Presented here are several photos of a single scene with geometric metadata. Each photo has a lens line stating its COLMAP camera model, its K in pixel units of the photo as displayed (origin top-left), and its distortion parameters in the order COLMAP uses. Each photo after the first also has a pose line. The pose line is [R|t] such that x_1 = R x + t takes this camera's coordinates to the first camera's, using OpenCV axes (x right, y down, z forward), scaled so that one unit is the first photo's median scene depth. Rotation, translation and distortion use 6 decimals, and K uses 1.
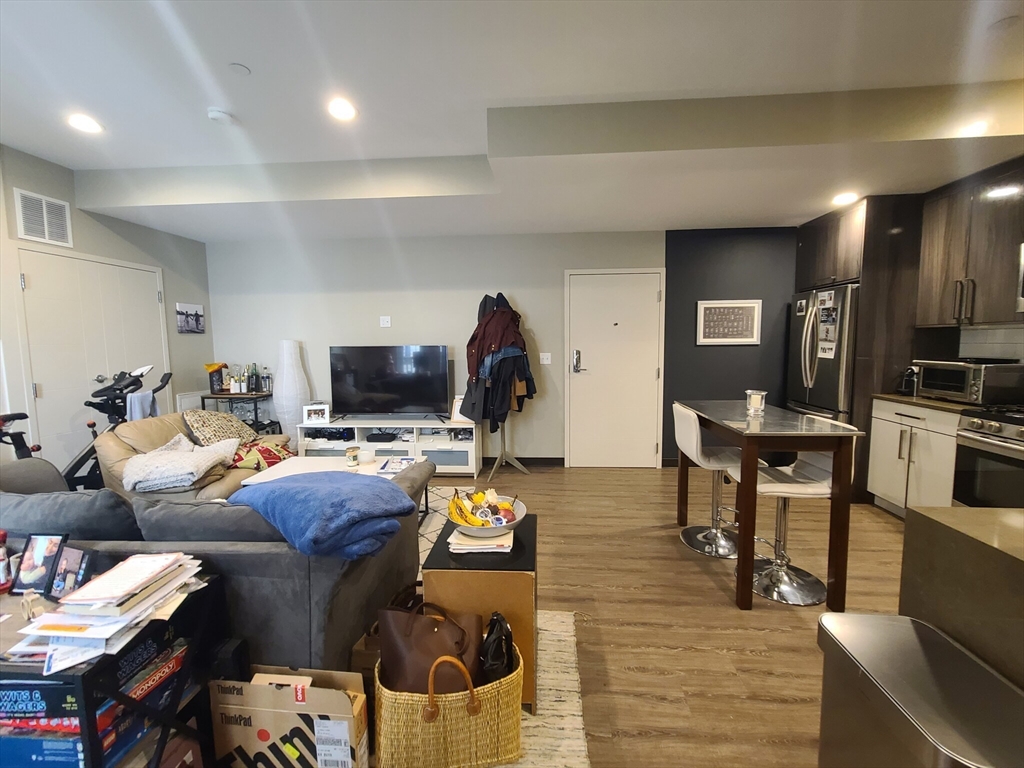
lens RADIAL K [[425.1, 0, 521.0], [0, 425.1, 379.2], [0, 0, 1]] dist [0.000029, -0.000376]
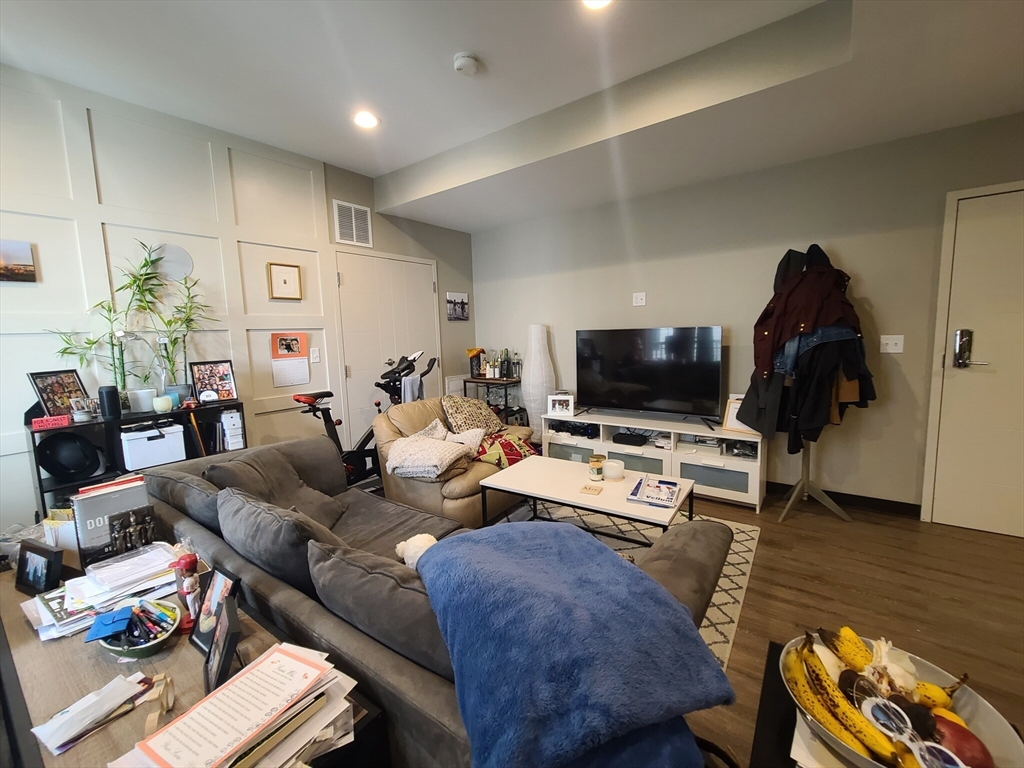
lens RADIAL K [[425.1, 0, 521.0], [0, 425.1, 379.2], [0, 0, 1]] dist [0.000029, -0.000376]
pose [[0.848194, 0.043228, -0.527918, -0.079434], [-0.024289, 0.998790, 0.042761, -0.011187], [0.529128, -0.023447, 0.848218, 0.195085]]
